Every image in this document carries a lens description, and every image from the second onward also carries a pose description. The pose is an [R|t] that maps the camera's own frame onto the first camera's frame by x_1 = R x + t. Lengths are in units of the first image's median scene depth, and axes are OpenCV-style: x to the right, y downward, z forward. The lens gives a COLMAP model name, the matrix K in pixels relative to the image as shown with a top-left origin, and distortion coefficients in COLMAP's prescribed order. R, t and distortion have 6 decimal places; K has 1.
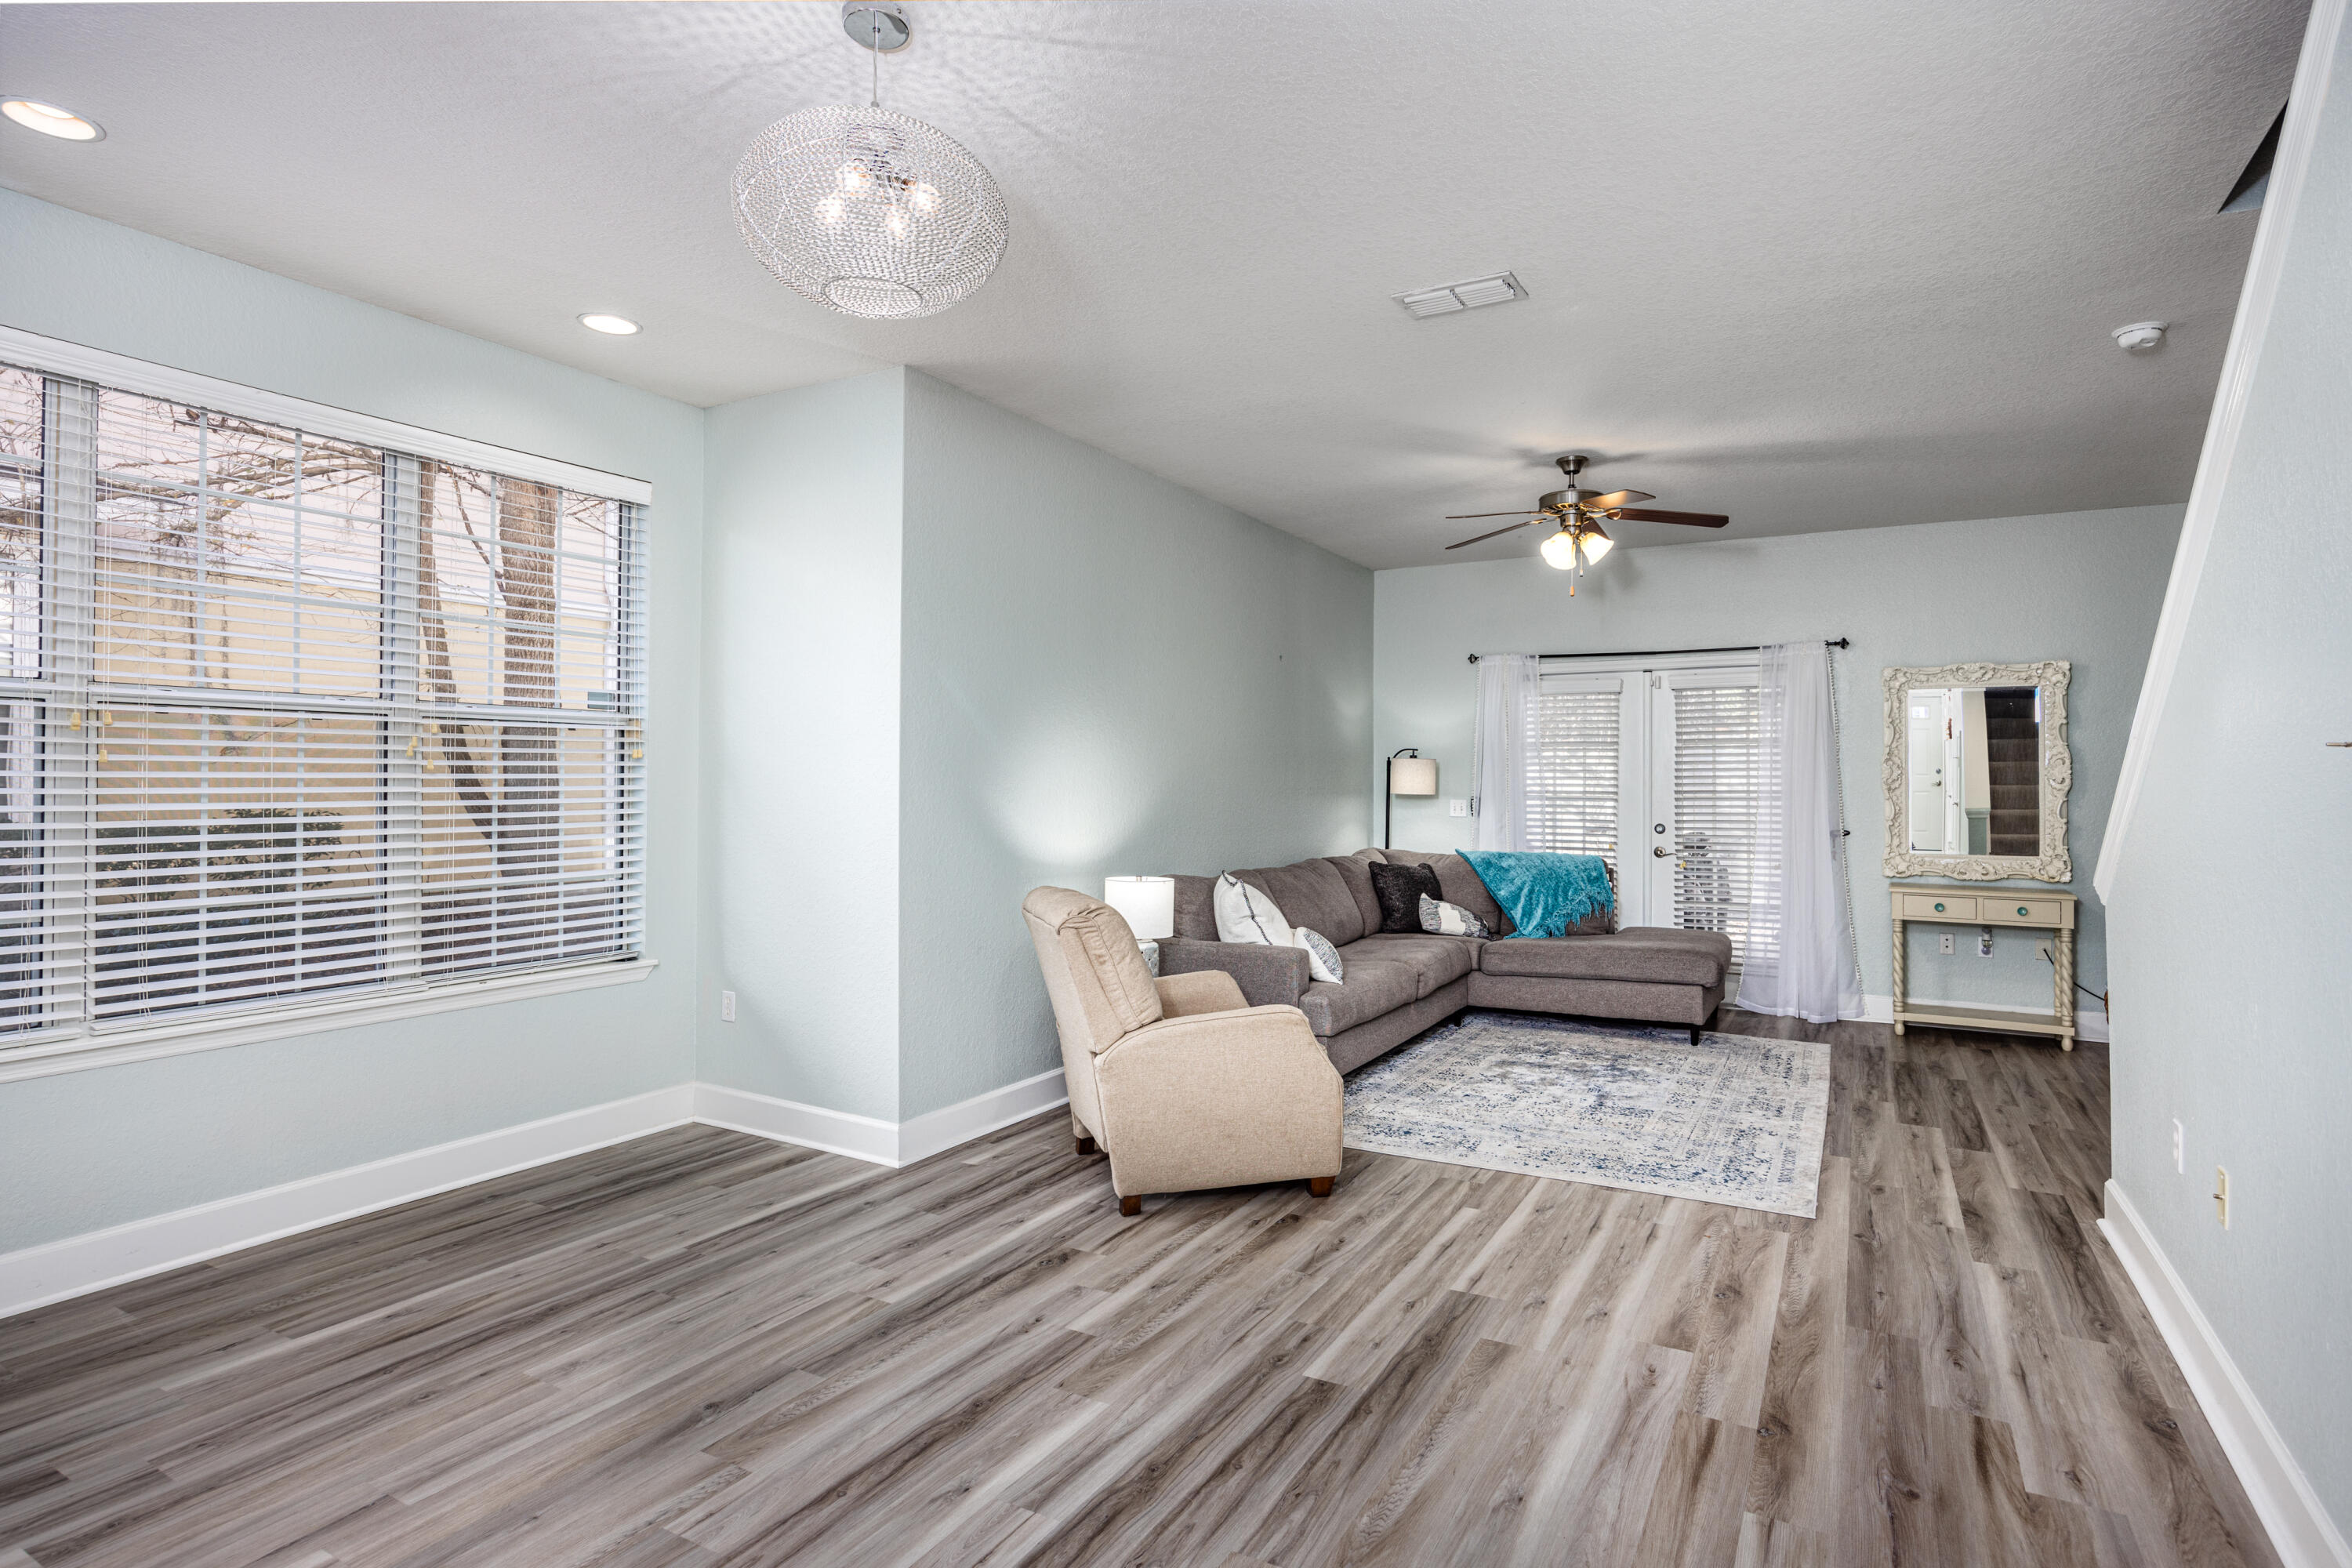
lens RADIAL K [[1173.0, 0, 1188.2], [0, 1173.0, 770.8], [0, 0, 1]] dist [-0.015057, 0.002592]
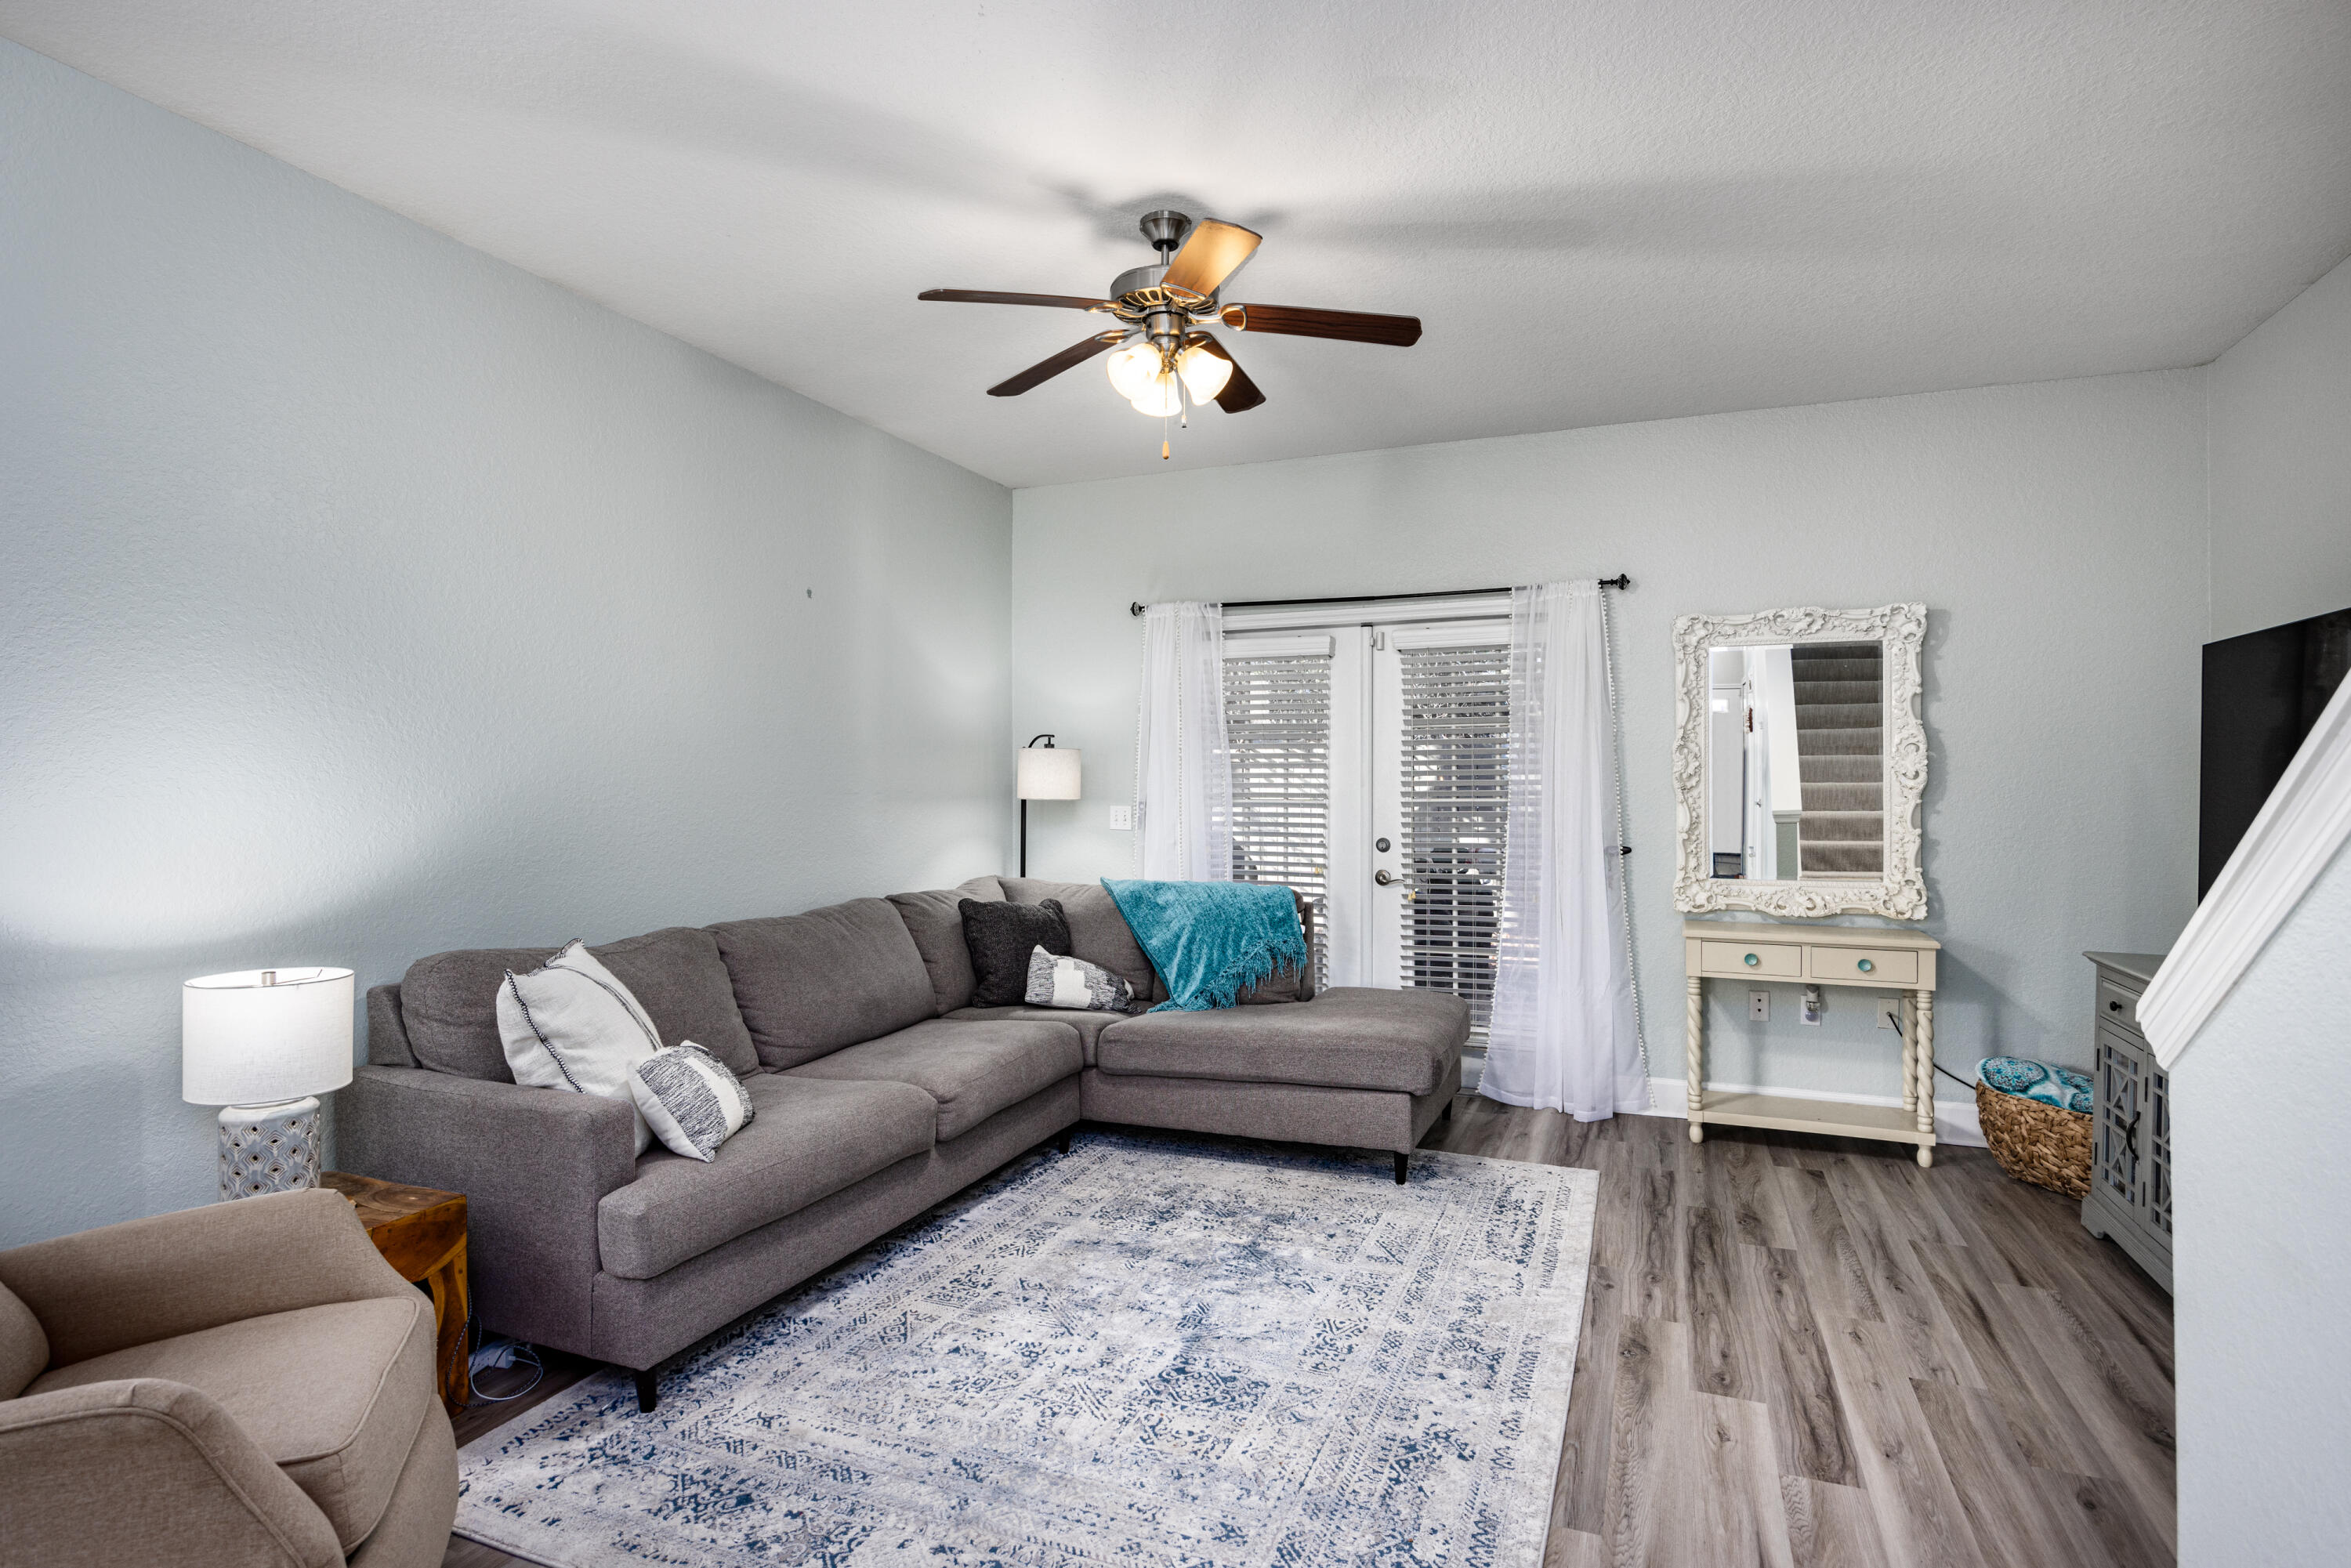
lens RADIAL K [[1172.5, 0, 1180.4], [0, 1172.5, 780.9], [0, 0, 1]] dist [-0.015057, 0.002592]
pose [[0.991536, -0.003812, 0.129773, 0.235519], [0.002947, 0.999972, 0.006858, 0.006172], [-0.129795, -0.006417, 0.991520, 0.384648]]
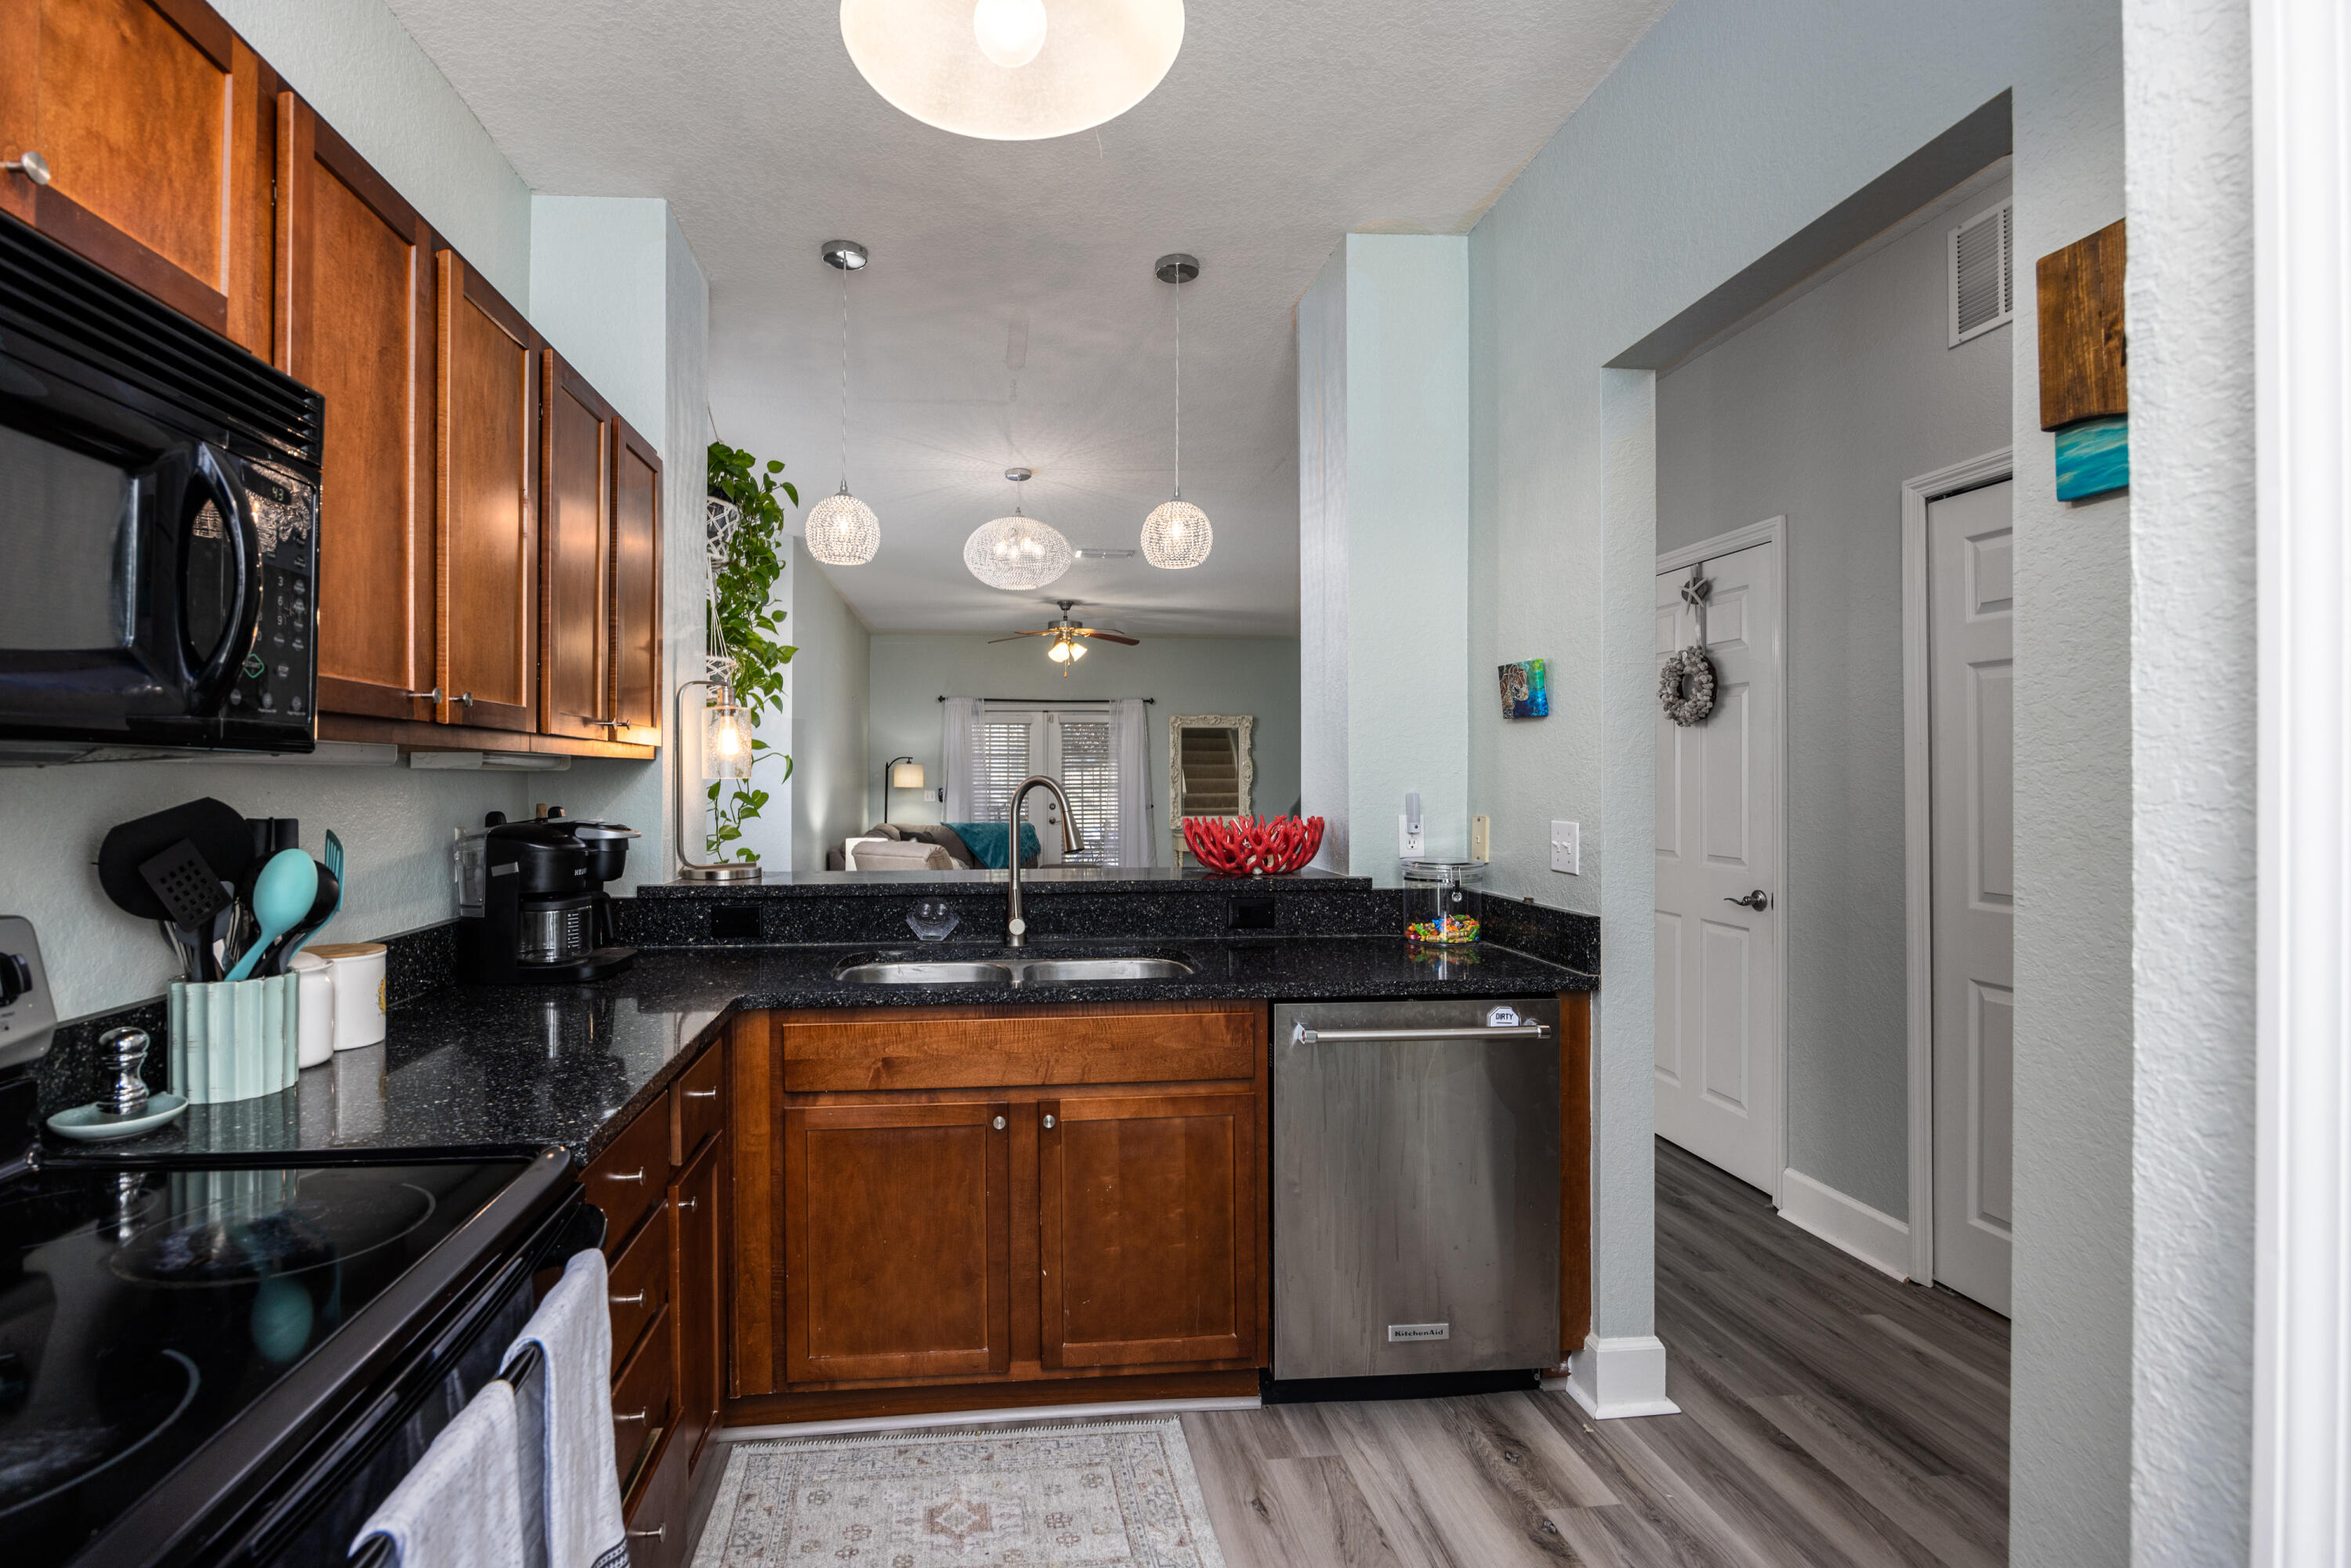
lens RADIAL K [[1134.4, 0, 1071.5], [0, 1134.4, 771.4], [0, 0, 1]] dist [-0.020362, -0.000270]
pose [[0.826760, 0.000521, 0.562554, -0.602565], [-0.000712, 1.000000, 0.000121, -0.000750], [-0.562554, -0.000500, 0.826760, -0.431538]]
